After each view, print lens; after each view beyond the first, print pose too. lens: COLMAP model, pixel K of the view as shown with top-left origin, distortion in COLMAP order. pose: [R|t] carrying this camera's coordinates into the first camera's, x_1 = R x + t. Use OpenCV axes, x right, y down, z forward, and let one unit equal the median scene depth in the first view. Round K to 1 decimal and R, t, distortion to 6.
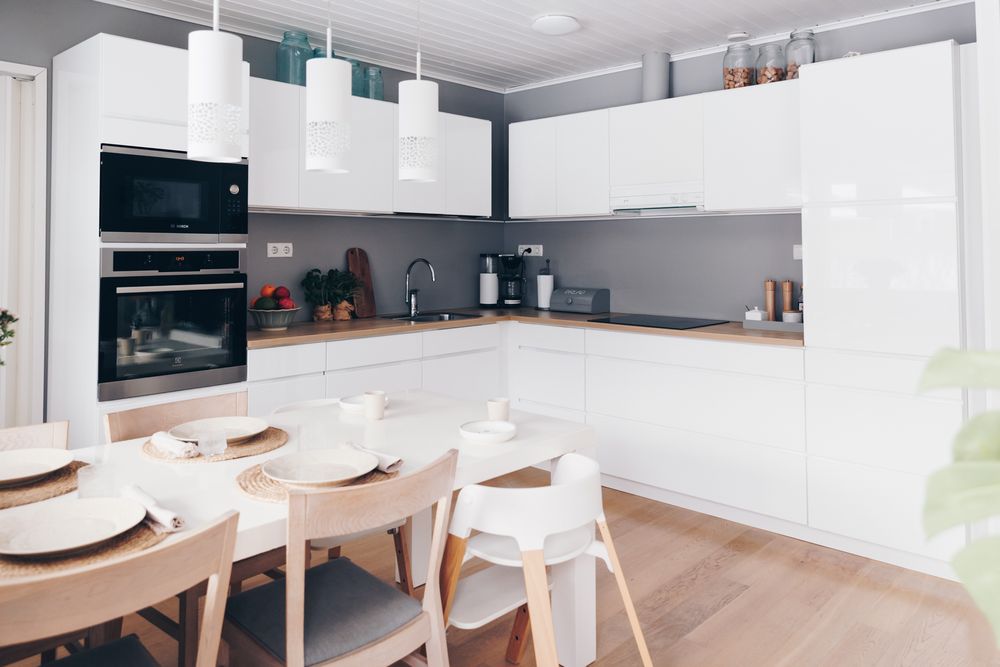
lens RADIAL K [[747.3, 0, 511.9], [0, 747.3, 230.2], [0, 0, 1]] dist [0.005506, -0.000546]
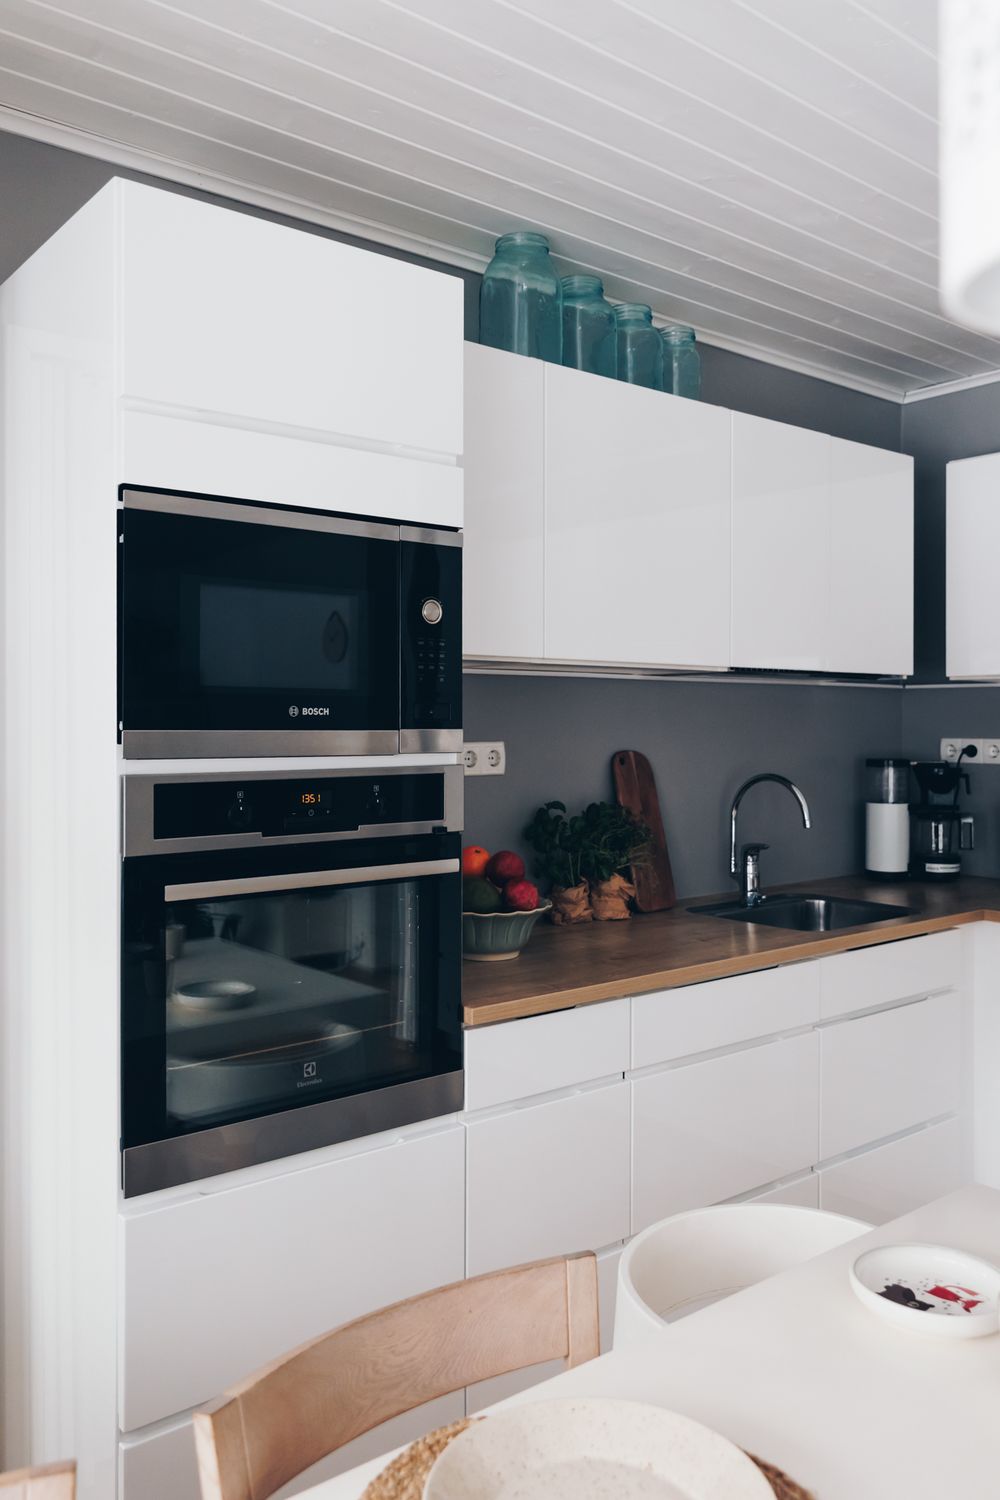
lens RADIAL K [[1192.1, 0, 474.3], [0, 1192.1, 723.1], [0, 0, 1]] dist [-0.005921, -0.001567]
pose [[0.988691, 0.000728, -0.149967, -0.213549], [0.003135, 0.999669, 0.025521, -0.011084], [0.149936, -0.025702, 0.988362, 0.331682]]
